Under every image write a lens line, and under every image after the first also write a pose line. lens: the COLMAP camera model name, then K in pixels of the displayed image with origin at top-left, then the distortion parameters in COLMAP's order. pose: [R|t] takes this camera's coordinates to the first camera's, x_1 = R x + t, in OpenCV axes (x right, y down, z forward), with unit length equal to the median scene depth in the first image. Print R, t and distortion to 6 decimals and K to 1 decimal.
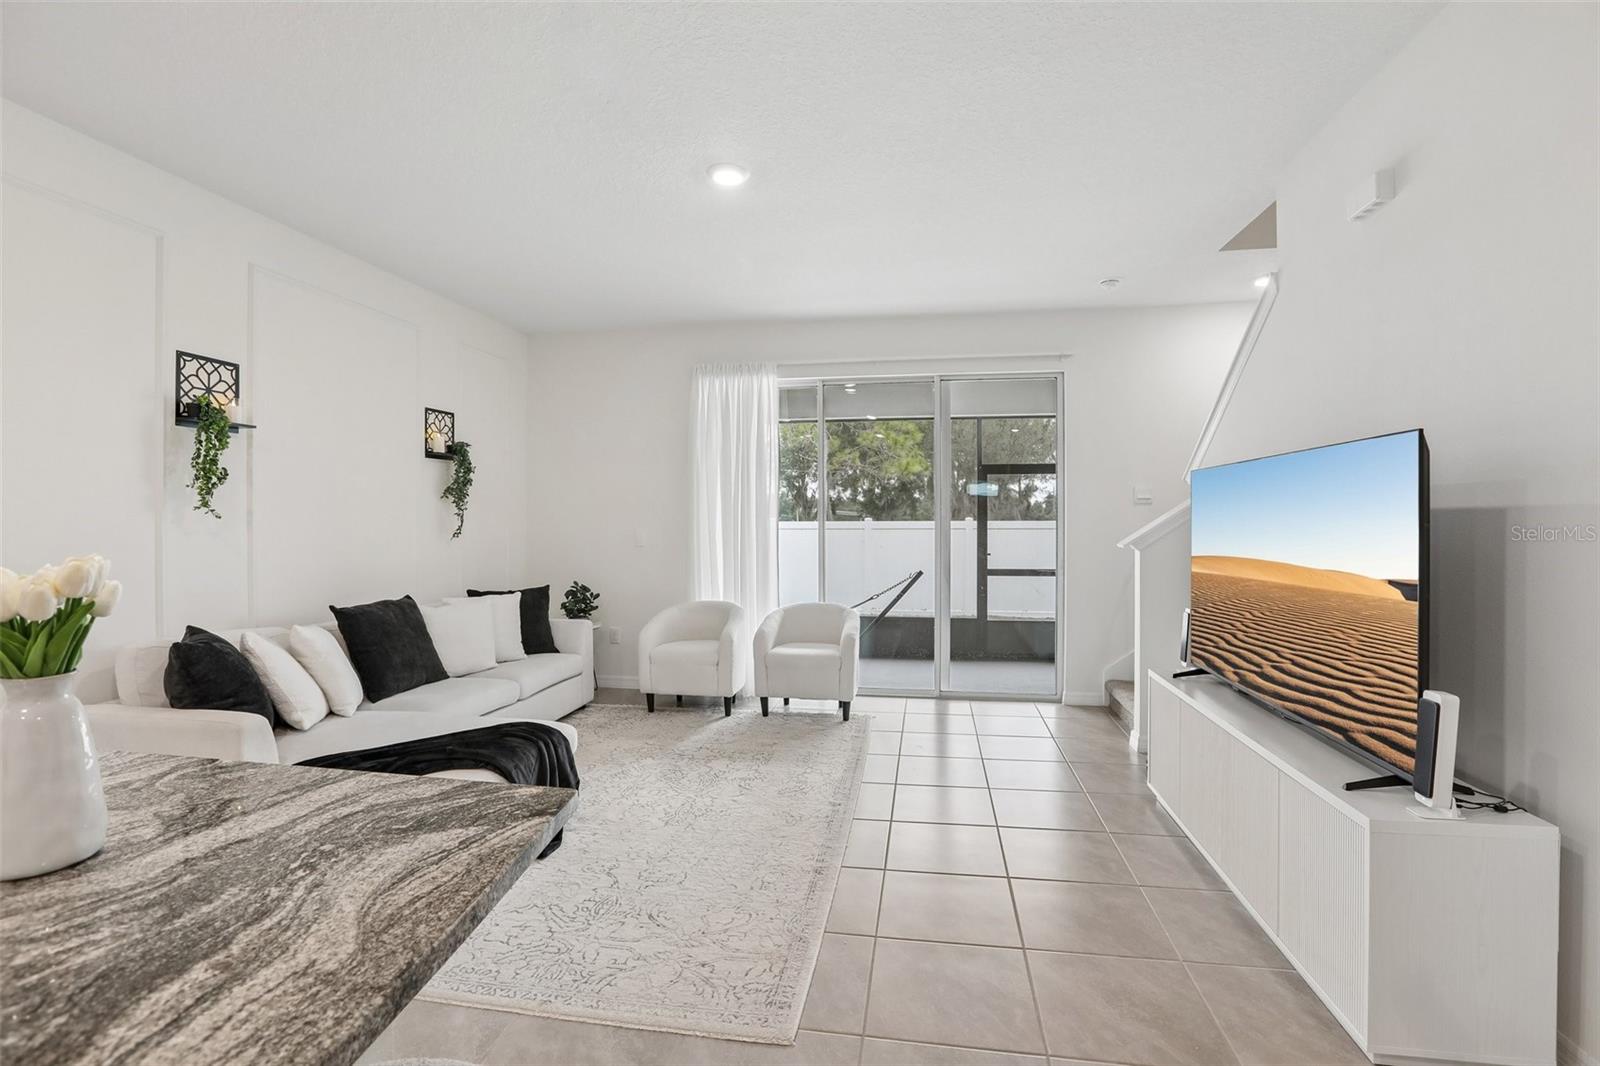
lens RADIAL K [[729.5, 0, 800.6], [0, 729.5, 524.3], [0, 0, 1]] dist [-0.048493, 0.017623]
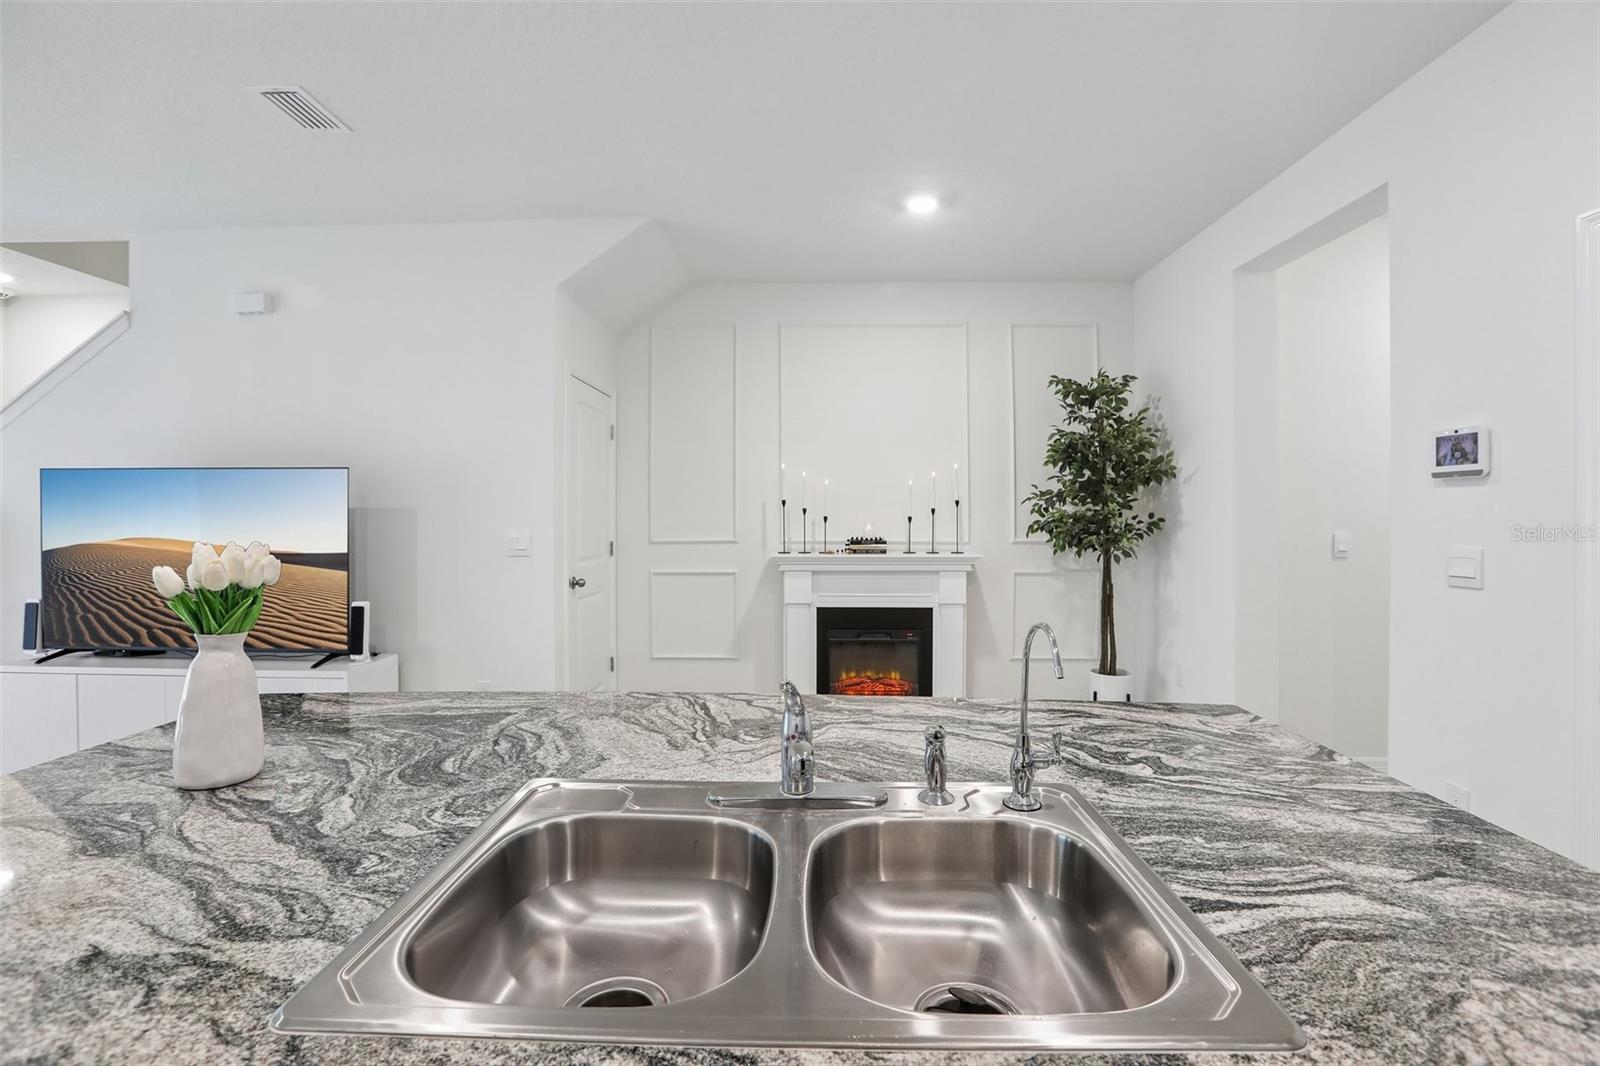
lens RADIAL K [[731.5, 0, 799.2], [0, 731.5, 517.0], [0, 0, 1]] dist [-0.049046, 0.014226]
pose [[-0.143813, -0.003654, 0.989598, -0.641083], [0.004988, 0.999978, 0.004417, -0.000344], [-0.989592, 0.005571, -0.143792, 0.037533]]
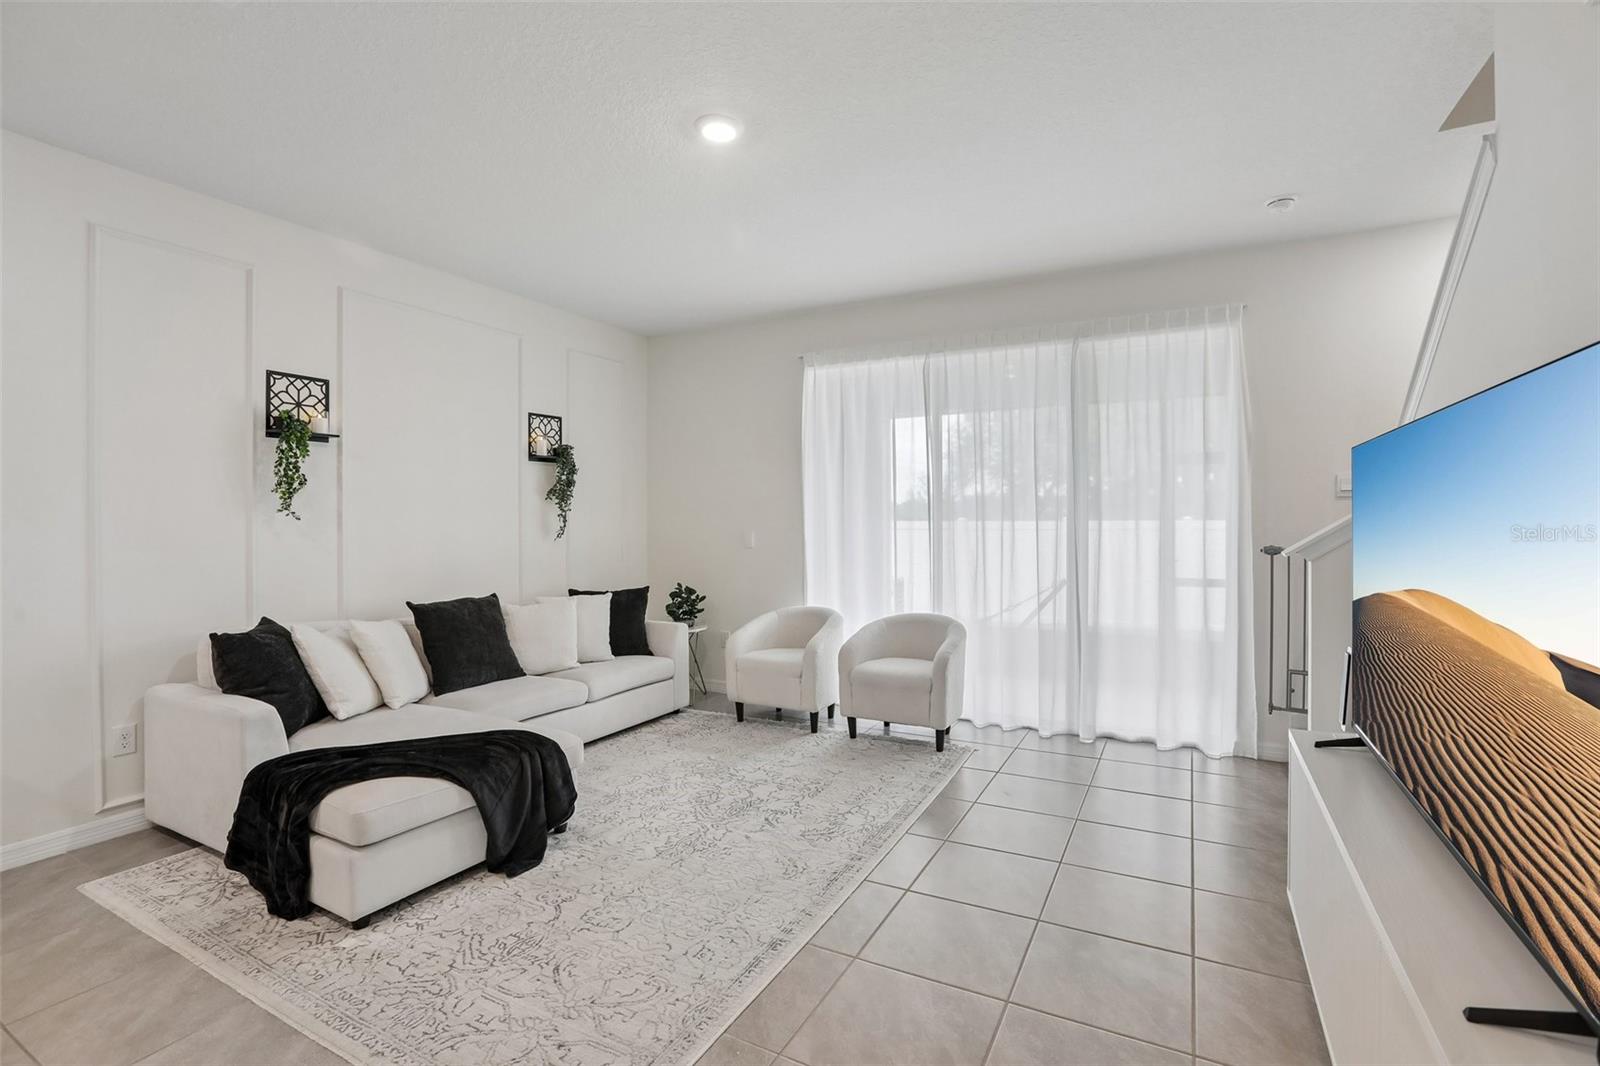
lens RADIAL K [[729.5, 0, 800.6], [0, 729.5, 524.3], [0, 0, 1]] dist [-0.048493, 0.017623]
pose [[0.948908, -0.000615, -0.315554, 0.254297], [0.000718, 1.000000, 0.000209, -0.001464], [0.315553, -0.000425, 0.948908, 0.184659]]
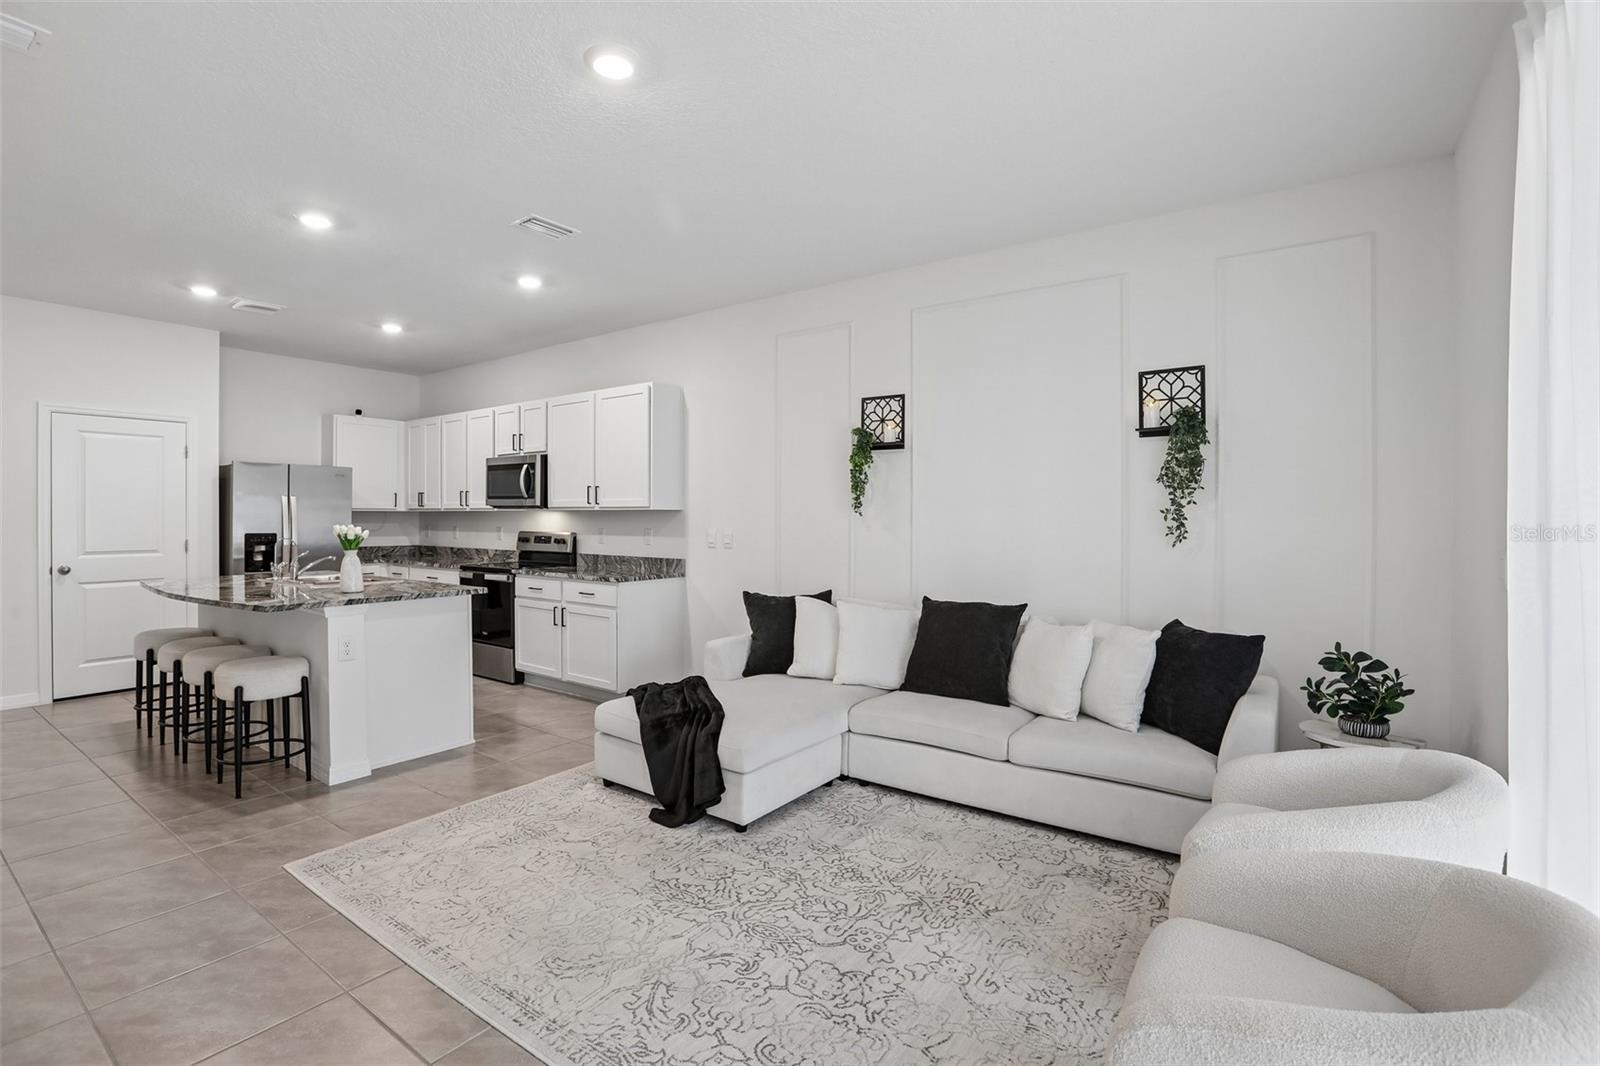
lens RADIAL K [[729.5, 0, 800.6], [0, 729.5, 524.3], [0, 0, 1]] dist [-0.048493, 0.017623]
pose [[-0.428774, 0.009411, -0.903363, 0.464728], [-0.008298, 0.999863, 0.014355, -0.010986], [0.903374, 0.013652, -0.428637, 1.412840]]
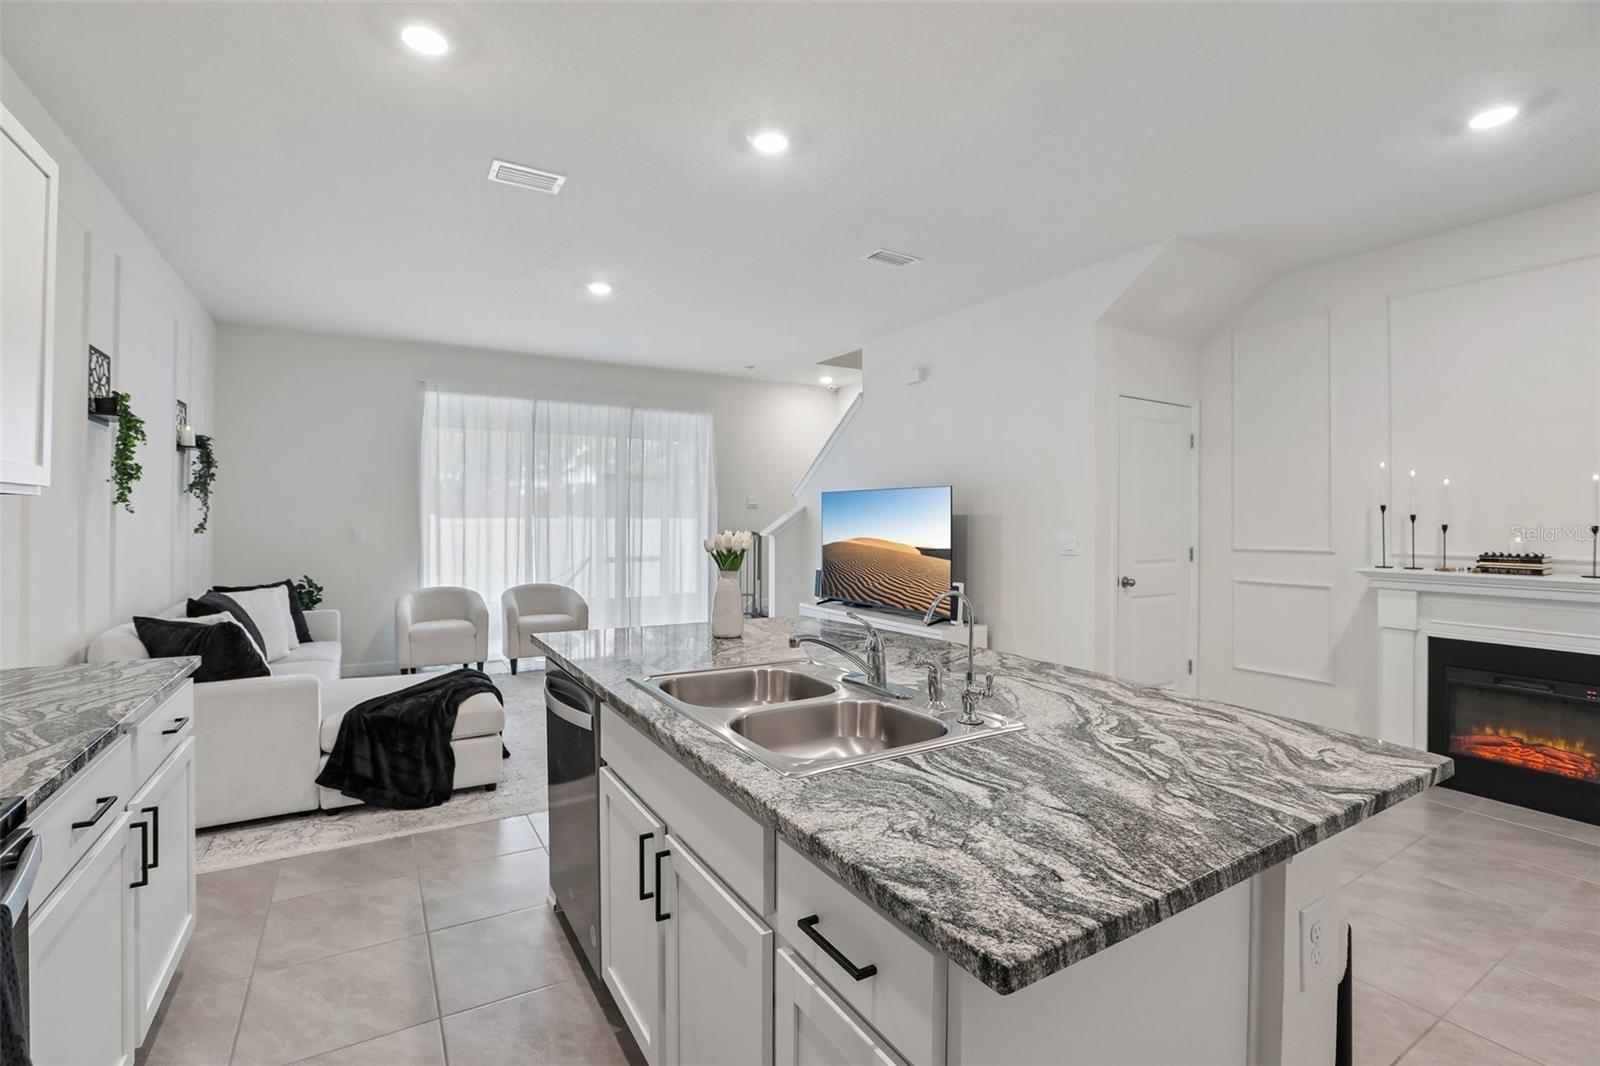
lens RADIAL K [[729.5, 0, 800.6], [0, 729.5, 524.3], [0, 0, 1]] dist [-0.048493, 0.017623]
pose [[0.754609, -0.000223, 0.656174, -0.719157], [-0.001667, 0.999996, 0.002257, 0.003369], [-0.656172, -0.002797, 0.754606, -0.371815]]
